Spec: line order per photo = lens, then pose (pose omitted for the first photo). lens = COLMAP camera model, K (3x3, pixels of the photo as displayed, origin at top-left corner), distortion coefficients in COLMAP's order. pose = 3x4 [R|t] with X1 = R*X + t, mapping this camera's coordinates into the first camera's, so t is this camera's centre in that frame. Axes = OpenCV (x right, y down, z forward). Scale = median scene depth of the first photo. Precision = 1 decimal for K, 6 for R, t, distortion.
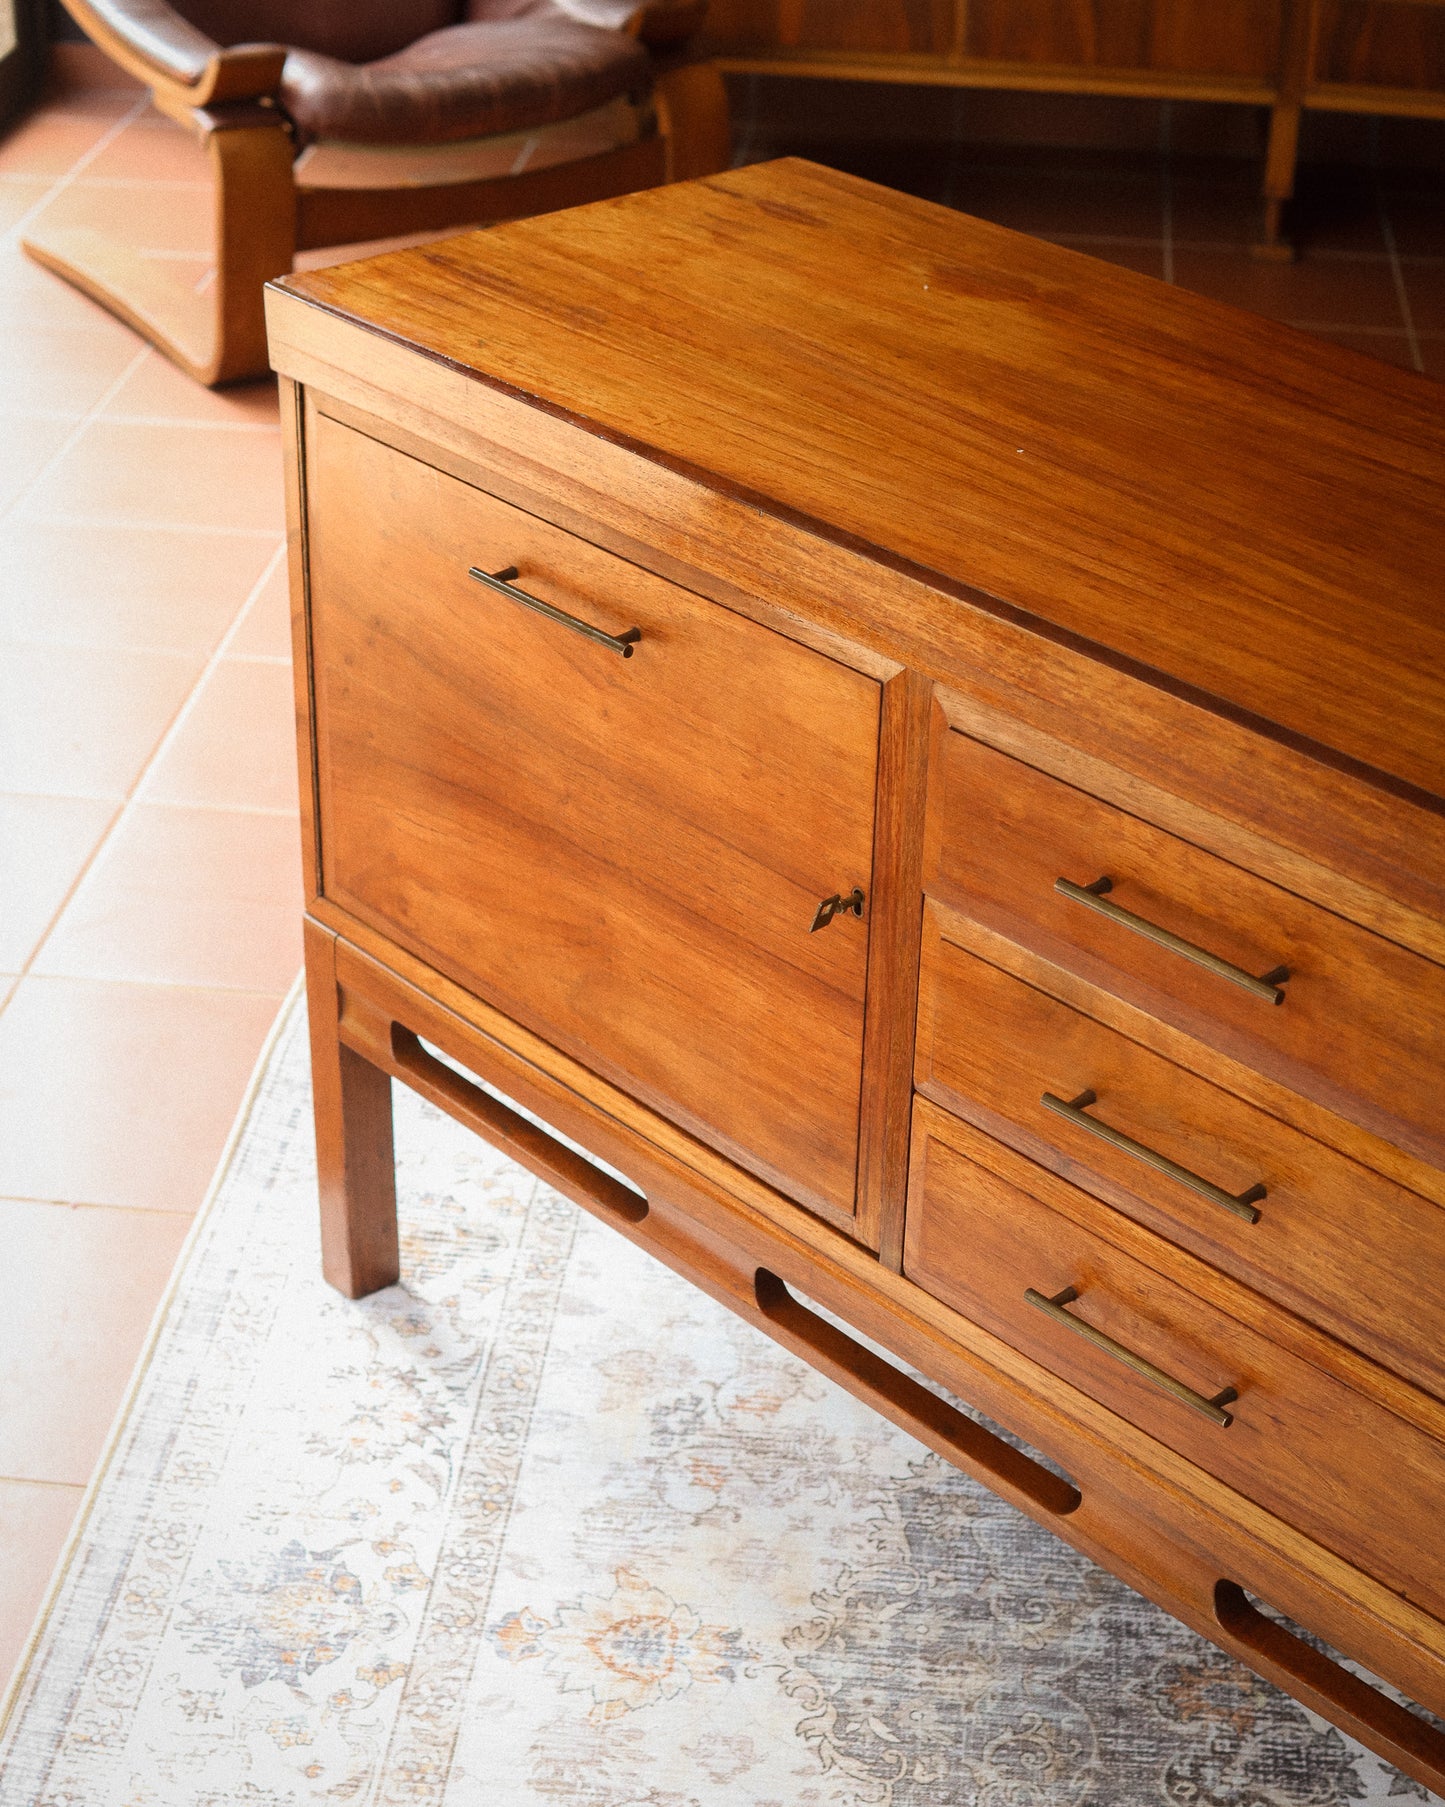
lens RADIAL K [[3250.3, 0, 721.9], [0, 3250.3, 941.4], [0, 0, 1]] dist [-0.165113, -0.102210]
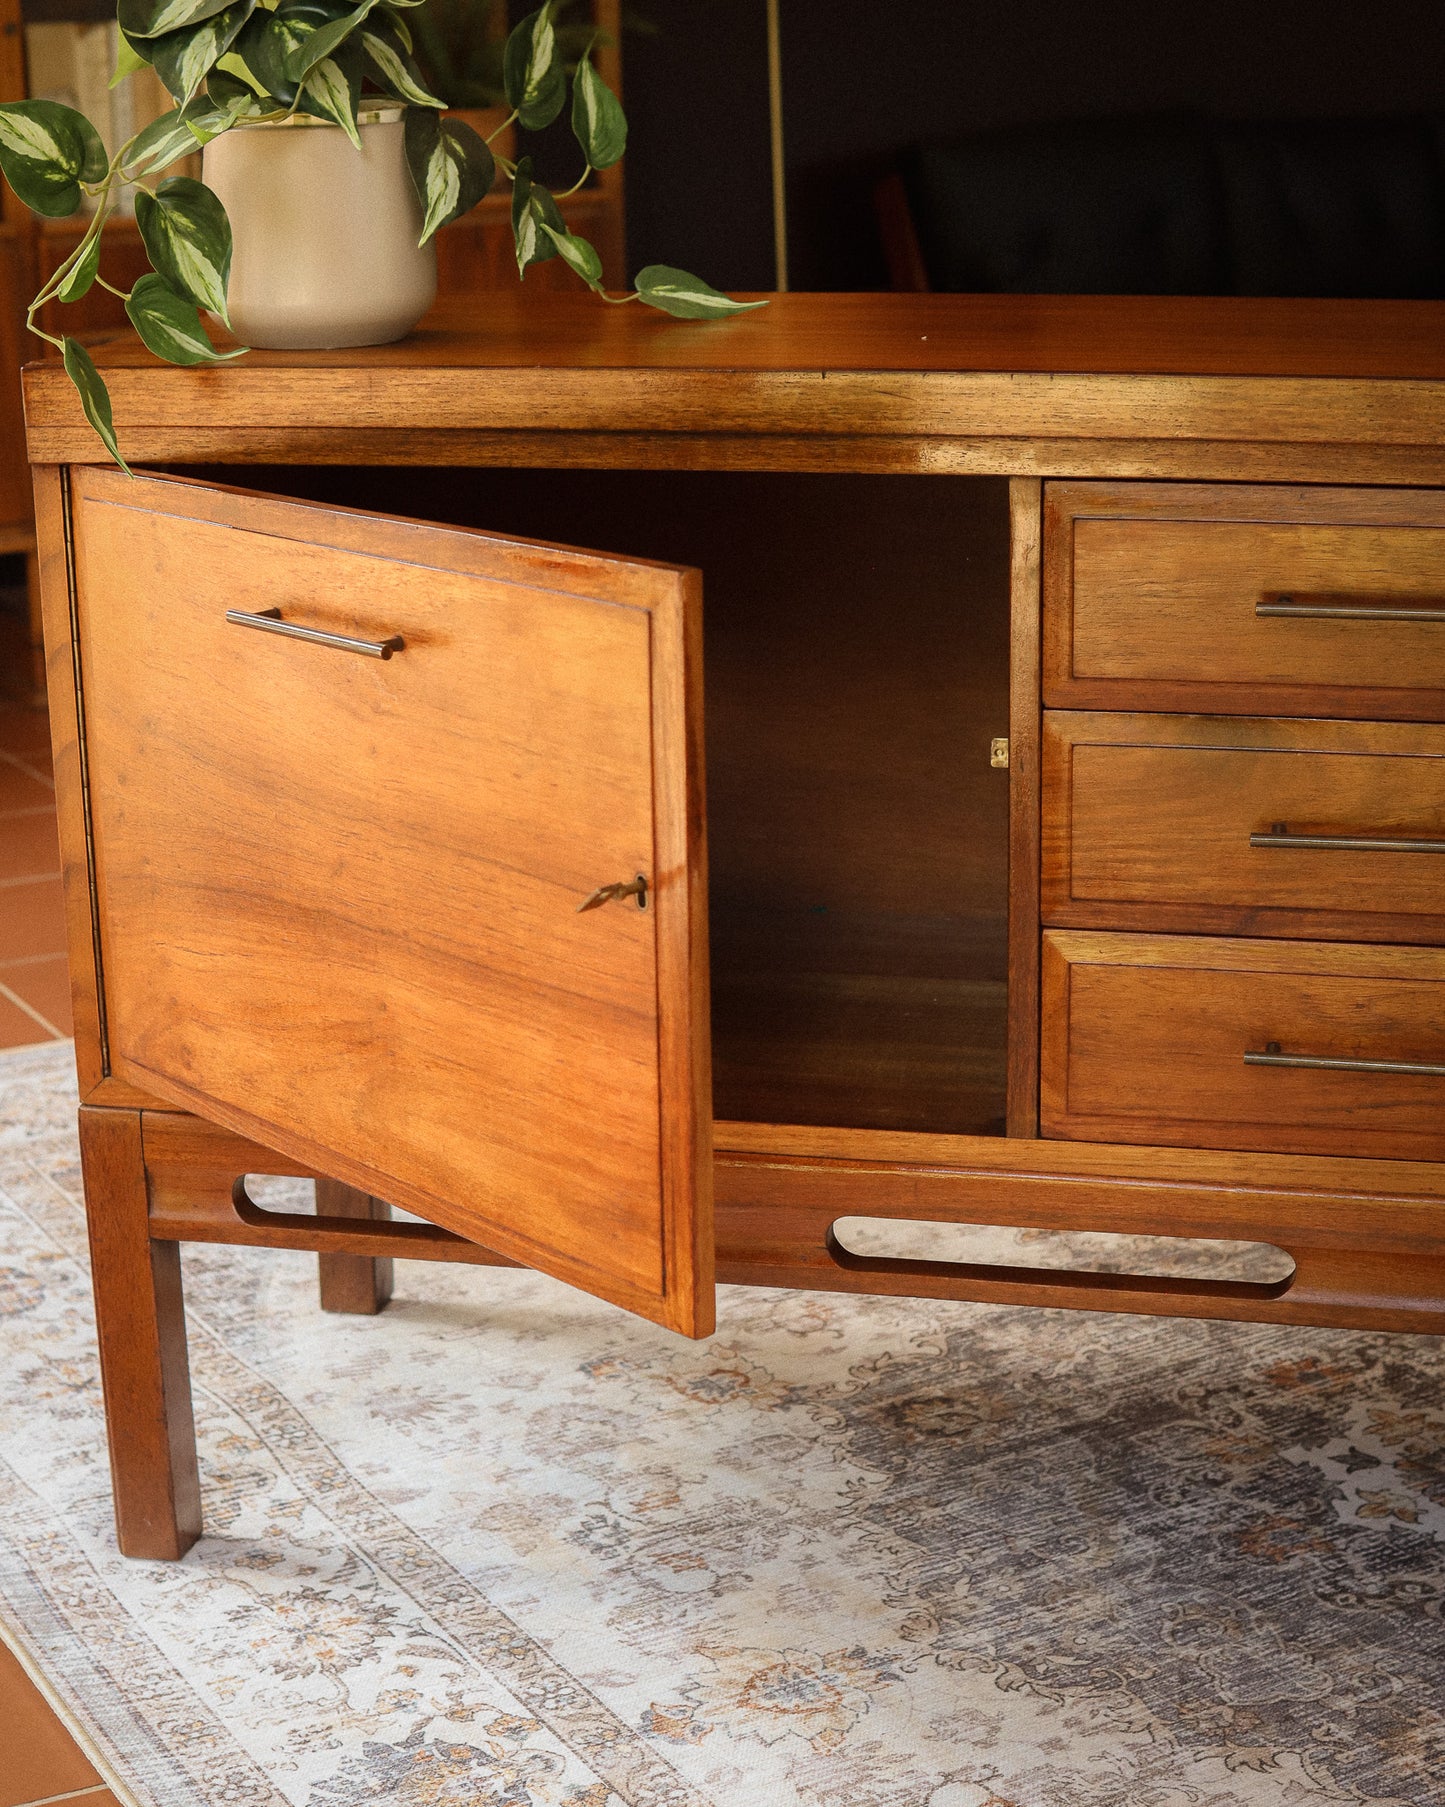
lens RADIAL K [[3206.6, 0, 727.6], [0, 3206.6, 922.7], [0, 0, 1]] dist [-0.167054, -0.127503]
pose [[0.814806, -0.195300, 0.545847, -0.488211], [0.317575, 0.938076, -0.138418, 0.131103], [-0.485013, 0.286131, 0.826372, 0.191332]]
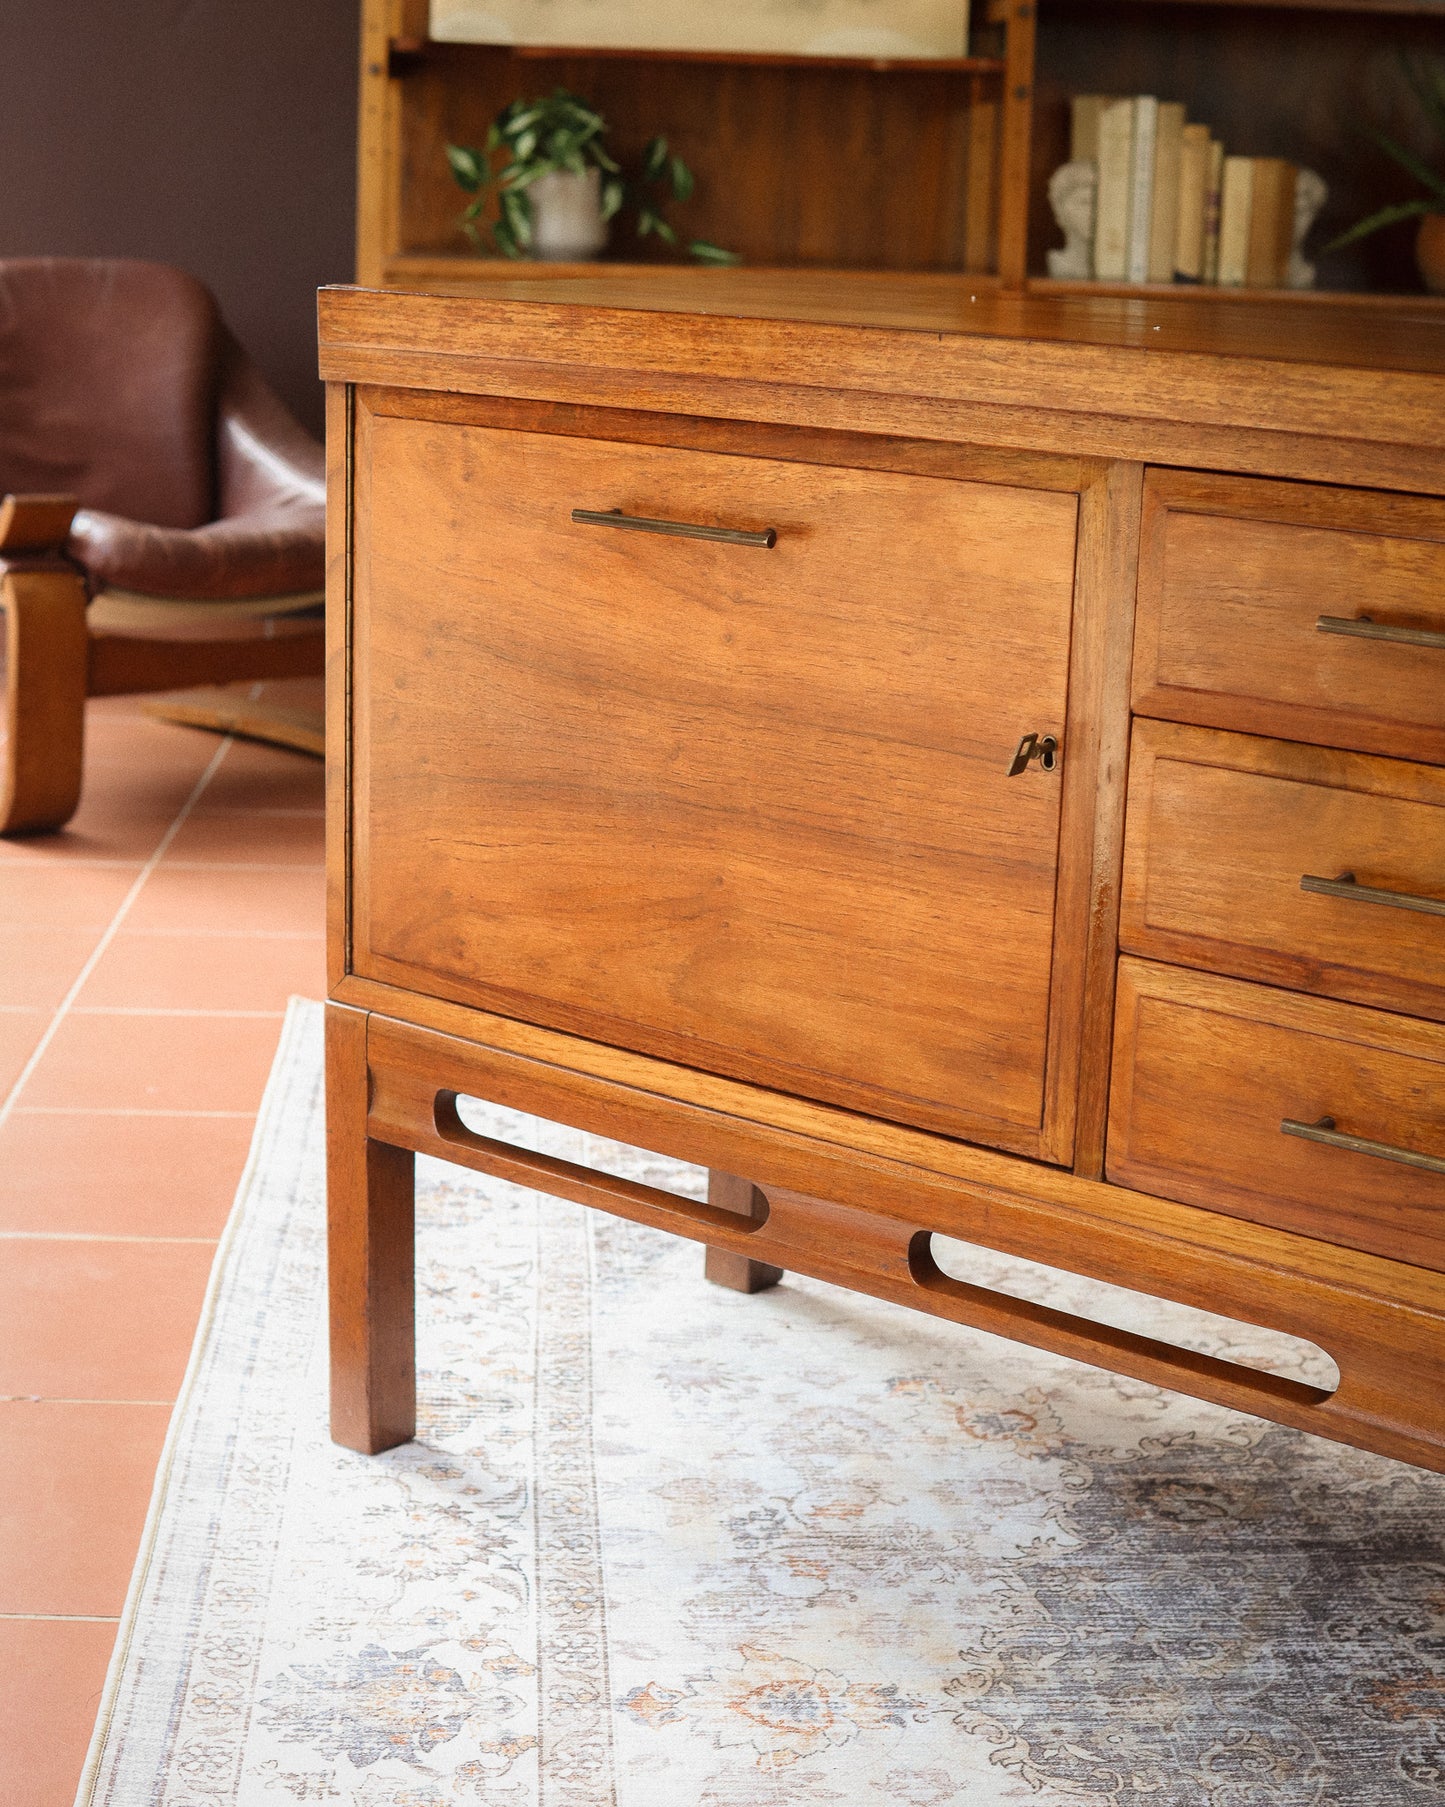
lens RADIAL K [[3079.7, 0, 729.7], [0, 3079.7, 943.3], [0, 0, 1]] dist [-0.164459, -0.153630]
pose [[0.987093, -0.031067, 0.157103, -0.165252], [0.070632, 0.964889, -0.252983, 0.224577], [-0.143728, 0.260815, 0.954630, 0.144743]]
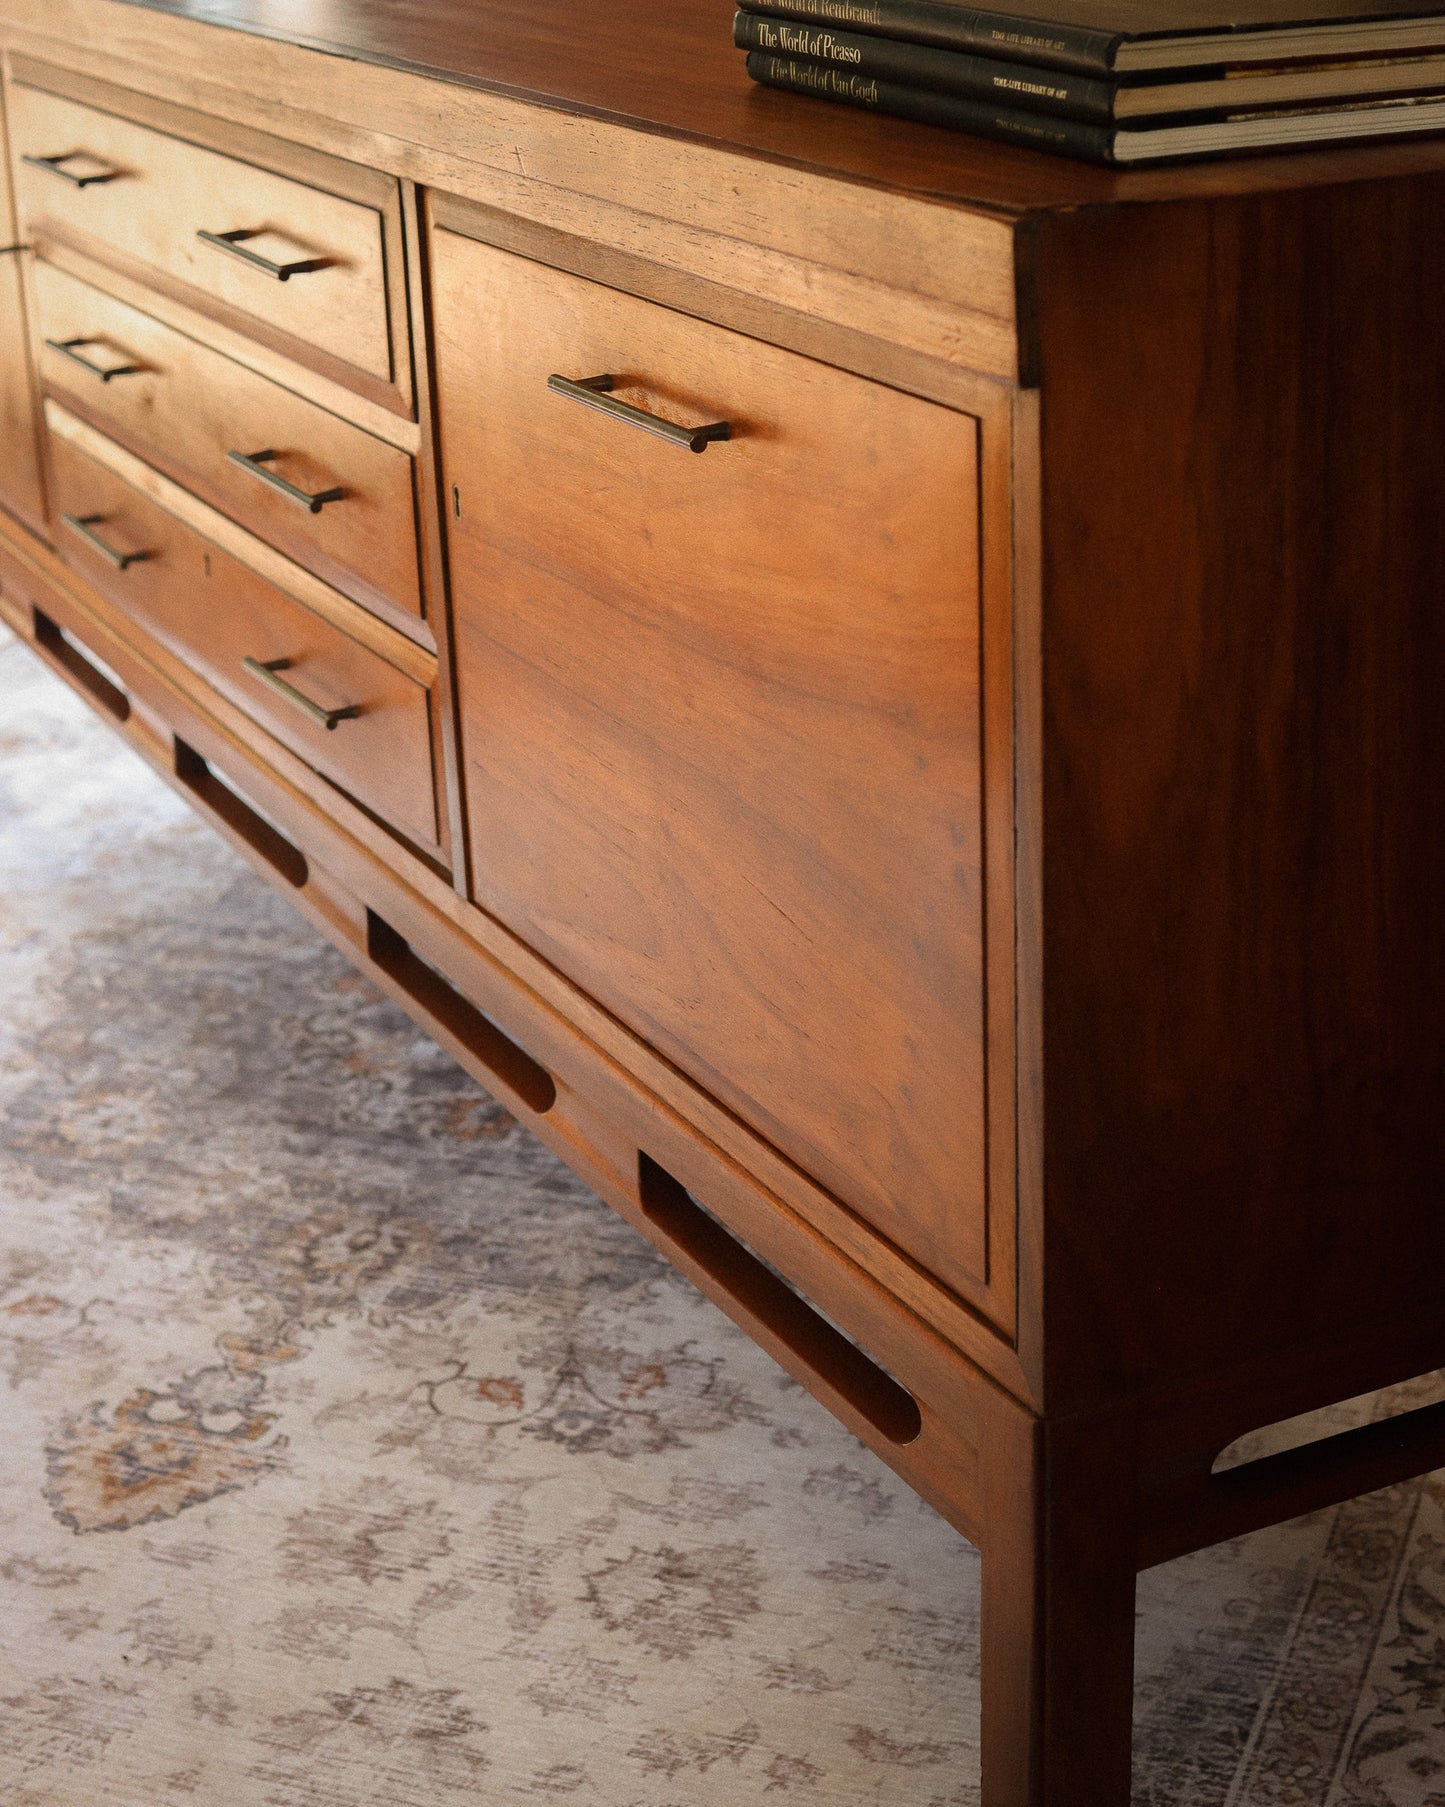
lens RADIAL K [[3206.6, 0, 727.6], [0, 3206.6, 922.7], [0, 0, 1]] dist [-0.167054, -0.127503]
pose [[0.965661, 0.041219, -0.256515, 0.572528], [-0.073947, 0.990104, -0.119276, 0.336196], [0.249060, 0.134149, 0.959152, -0.114066]]
